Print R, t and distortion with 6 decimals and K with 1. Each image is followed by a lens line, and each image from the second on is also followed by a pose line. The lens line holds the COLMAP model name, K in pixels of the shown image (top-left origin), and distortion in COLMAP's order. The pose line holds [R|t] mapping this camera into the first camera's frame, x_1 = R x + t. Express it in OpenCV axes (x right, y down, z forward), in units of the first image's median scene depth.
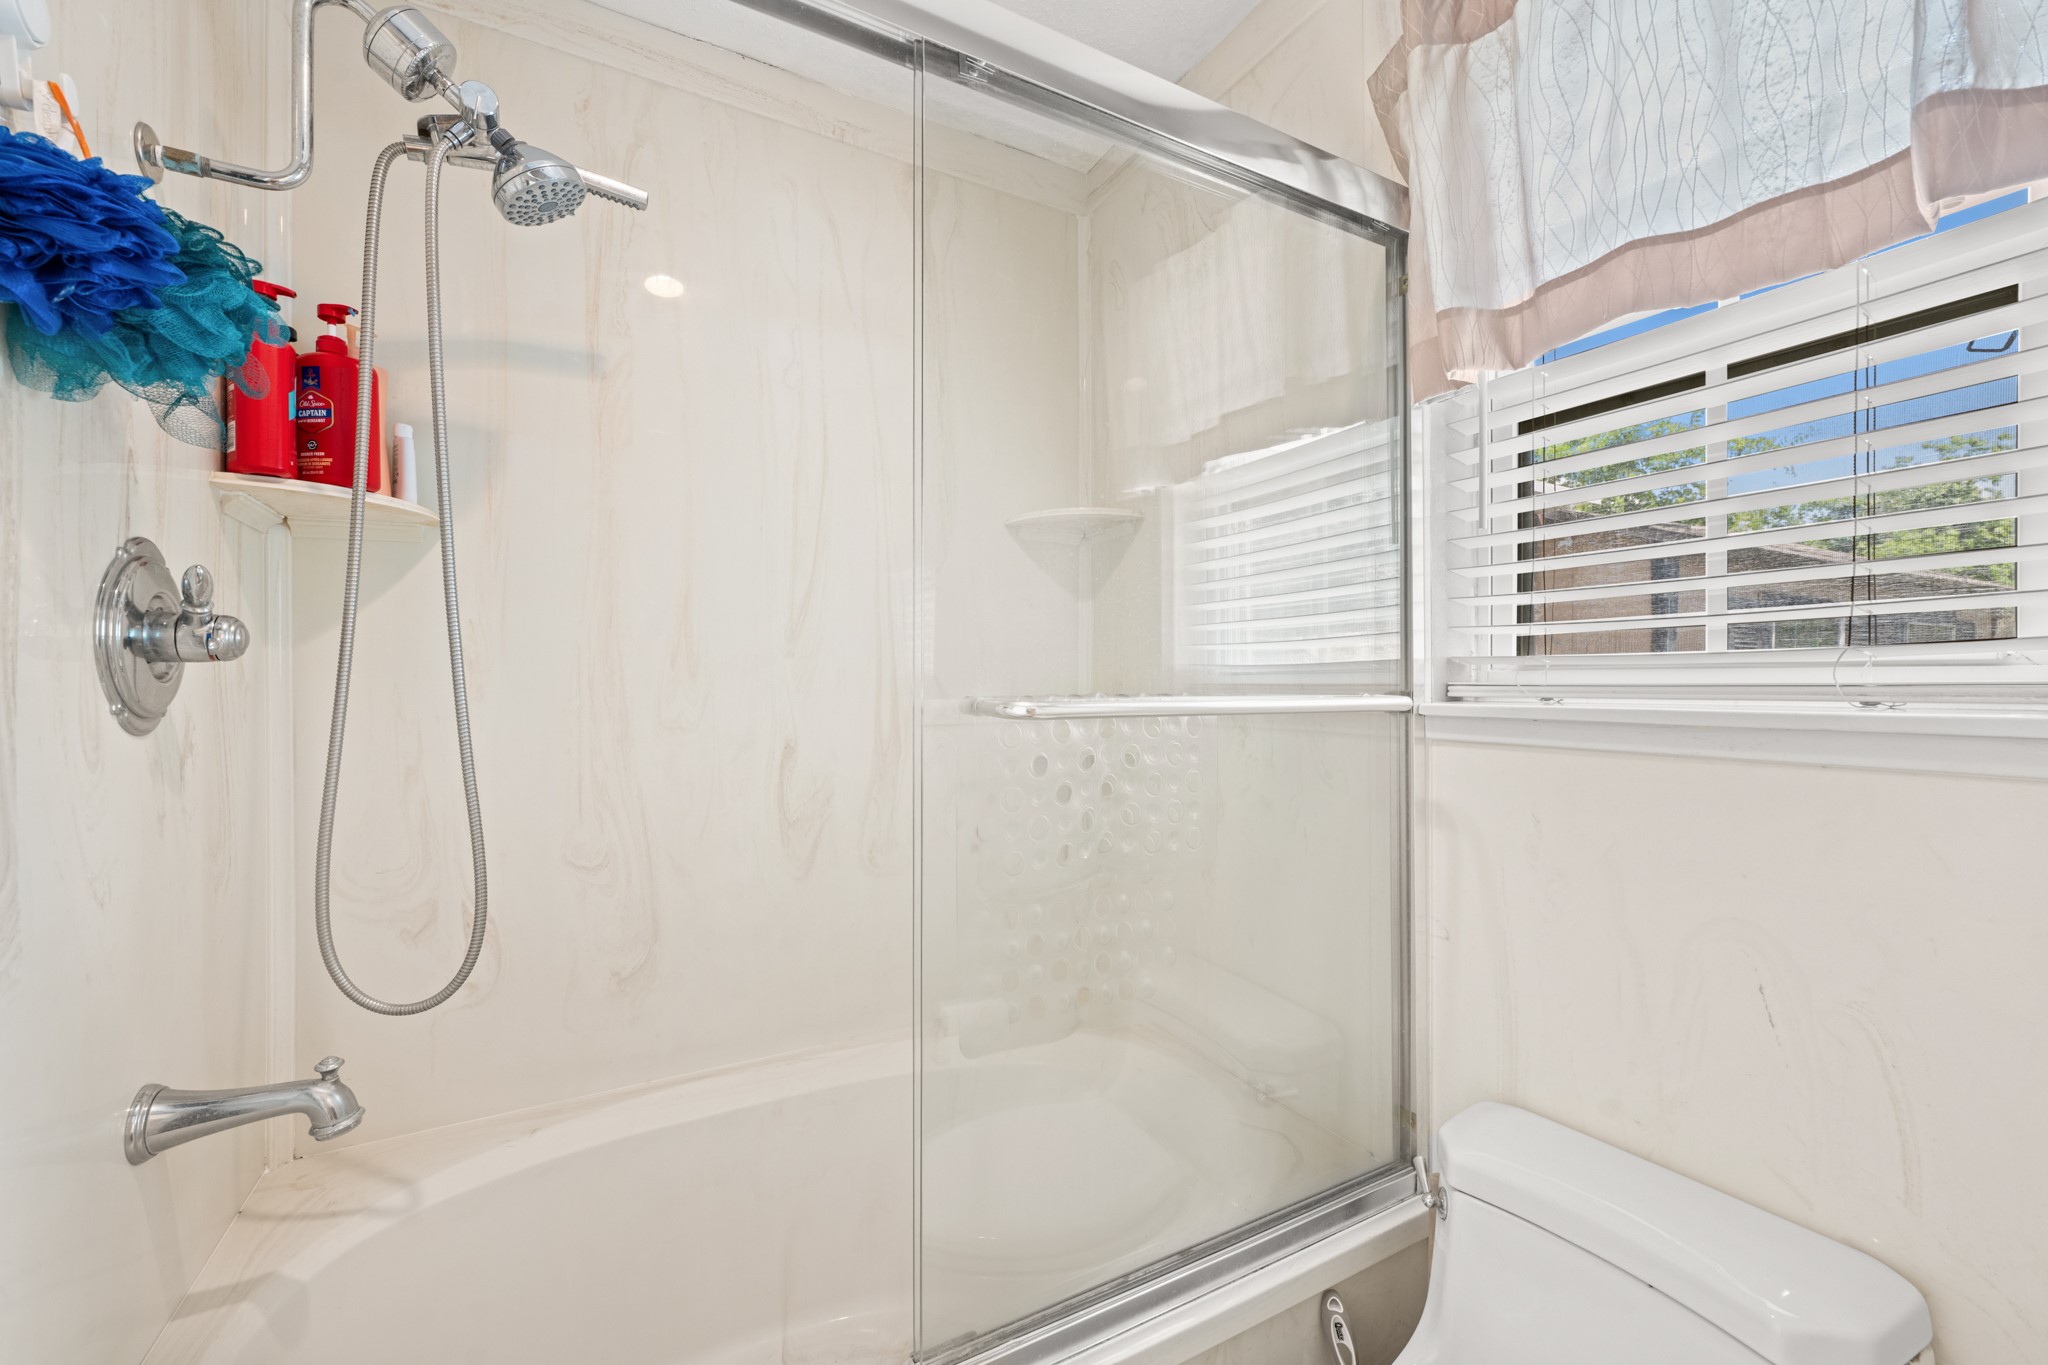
lens RADIAL K [[812.7, 0, 1026.9], [0, 812.7, 679.8], [0, 0, 1]] dist [-0.004598, 0.000214]
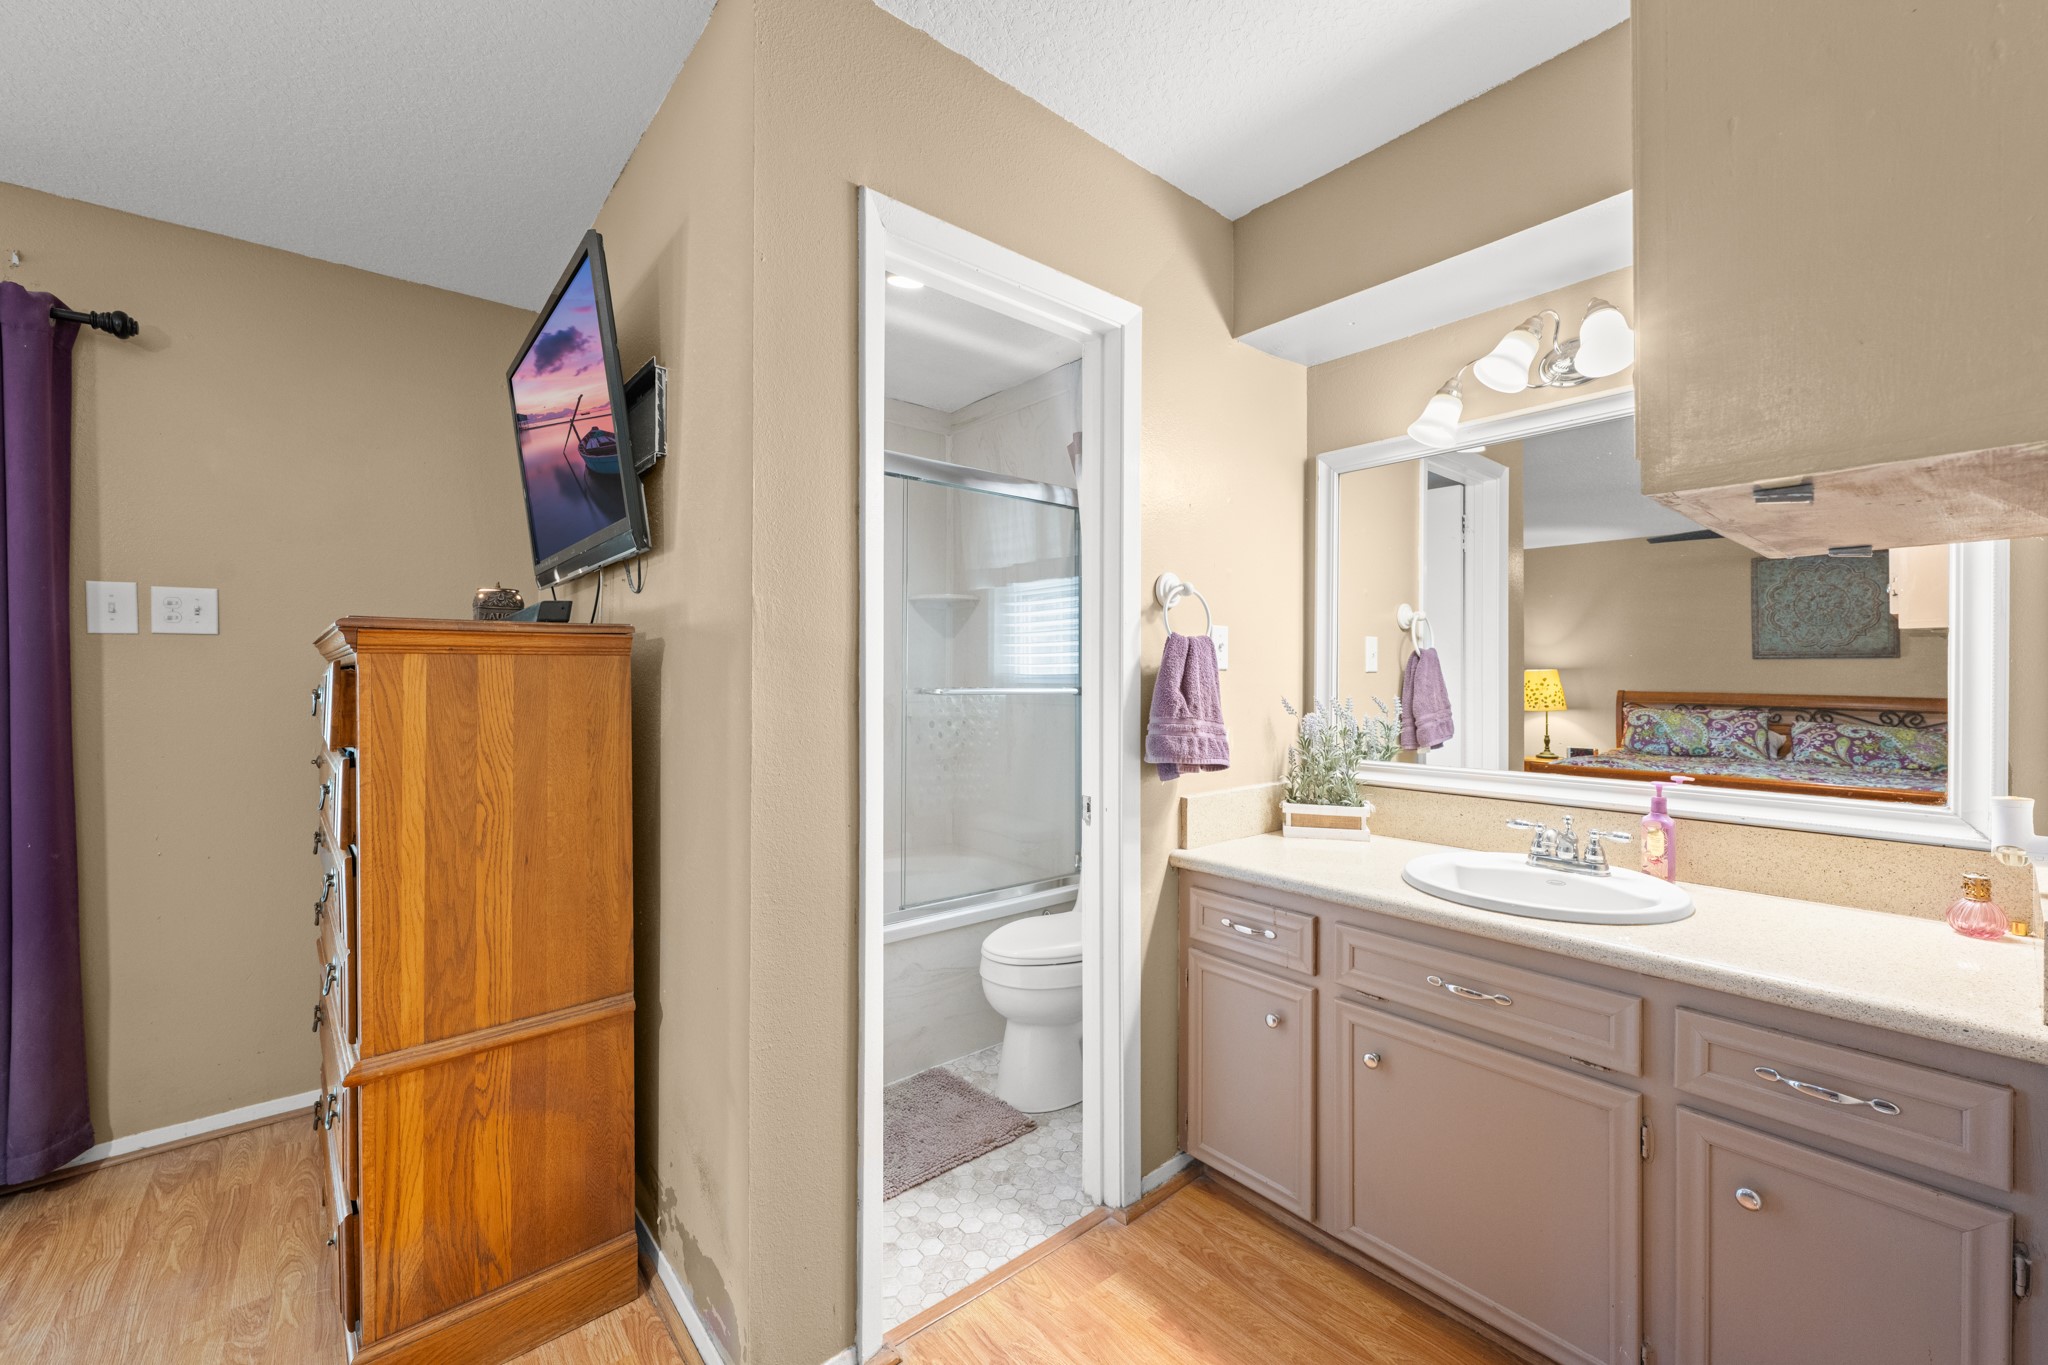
lens RADIAL K [[812.7, 0, 1031.2], [0, 812.7, 676.9], [0, 0, 1]] dist [-0.004598, 0.000214]
pose [[0.980071, 0.004117, 0.198603, -0.173509], [-0.004213, 0.999991, 0.000063, -0.013703], [-0.198601, -0.000899, 0.980080, -1.333585]]
